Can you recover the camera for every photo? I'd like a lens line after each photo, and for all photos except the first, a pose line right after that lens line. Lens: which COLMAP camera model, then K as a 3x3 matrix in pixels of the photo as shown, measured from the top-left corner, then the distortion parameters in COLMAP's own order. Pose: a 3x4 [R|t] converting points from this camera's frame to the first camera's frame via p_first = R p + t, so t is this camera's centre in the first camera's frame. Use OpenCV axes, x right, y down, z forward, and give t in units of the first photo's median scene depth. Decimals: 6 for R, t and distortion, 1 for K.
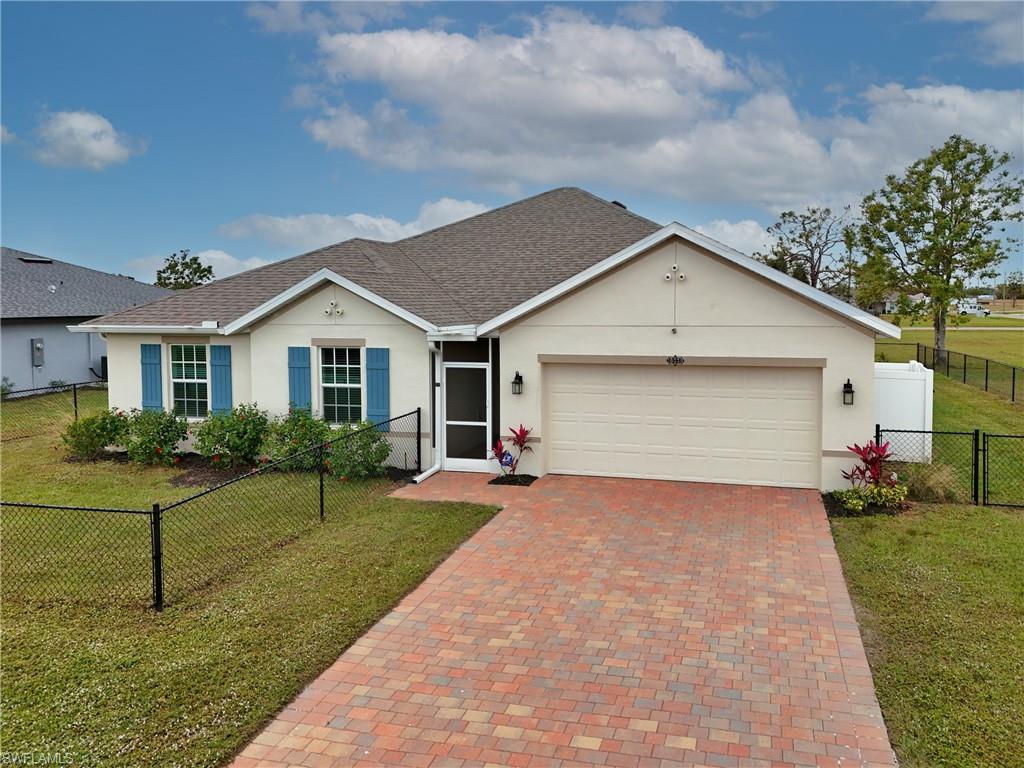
lens RADIAL K [[895.5, 0, 543.3], [0, 895.5, 404.6], [0, 0, 1]] dist [0.042564, -0.000402]
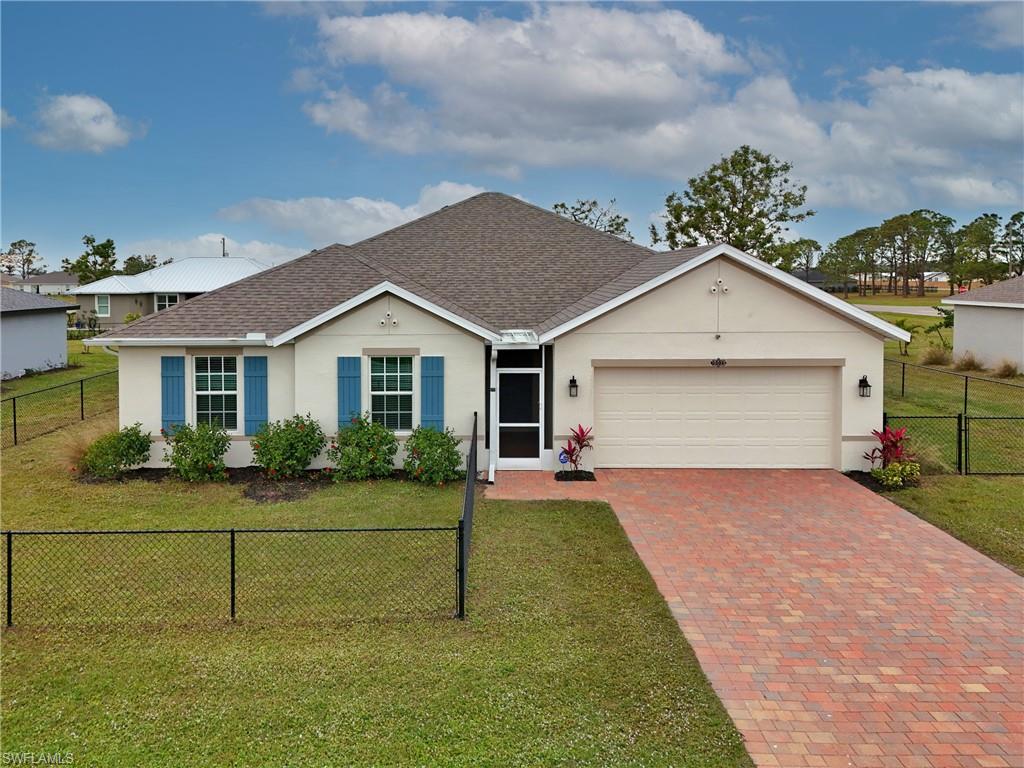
lens RADIAL K [[911.7, 0, 466.4], [0, 911.7, 368.6], [0, 0, 1]] dist [0.048076, -0.007726]
pose [[0.964276, -0.028498, 0.263363, -0.427733], [0.032422, 0.999418, -0.010564, -0.036484], [-0.262909, 0.018725, 0.964639, -0.034003]]
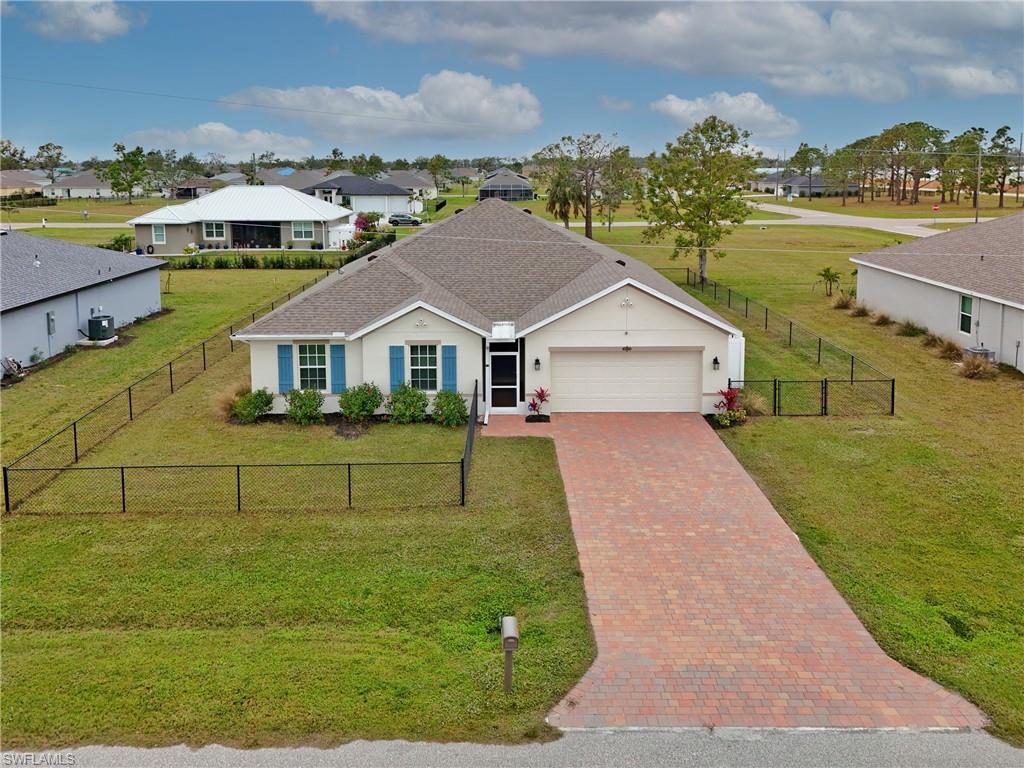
lens RADIAL K [[954.4, 0, 512.0], [0, 954.4, 384.0], [0, 0, 1]] dist [0.109174, -0.002106]
pose [[0.958443, -0.069683, 0.276642, -0.570666], [0.032710, 0.990157, 0.136086, -0.230365], [-0.283402, -0.121382, 0.951289, -0.733010]]
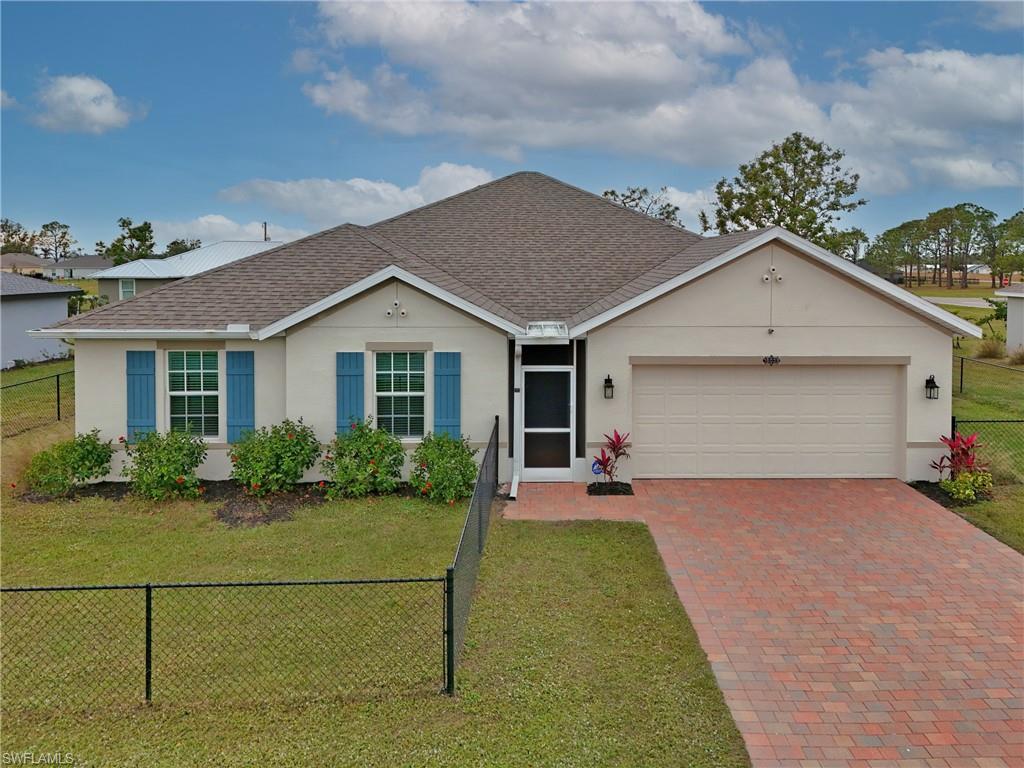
lens RADIAL K [[897.1, 0, 569.9], [0, 897.1, 351.3], [0, 0, 1]] dist [0.056353, -0.007850]
pose [[0.949325, -0.023323, 0.313429, -0.353335], [0.029311, 0.999467, -0.014405, -0.047174], [-0.312926, 0.022862, 0.949502, 0.097617]]
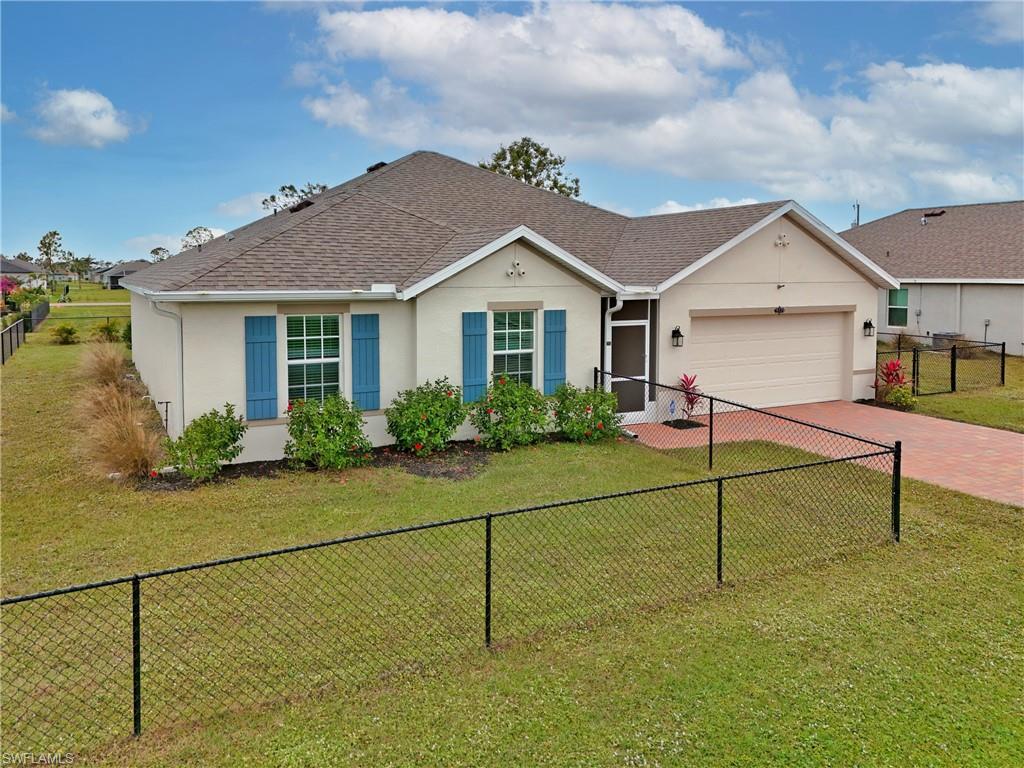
lens RADIAL K [[879.0, 0, 580.0], [0, 879.0, 363.5], [0, 0, 1]] dist [0.054559, 0.003857]
pose [[0.671412, -0.072151, 0.737564, -0.877164], [0.086291, 0.996091, 0.018889, -0.020934], [-0.736043, 0.050963, 0.675013, 0.341455]]
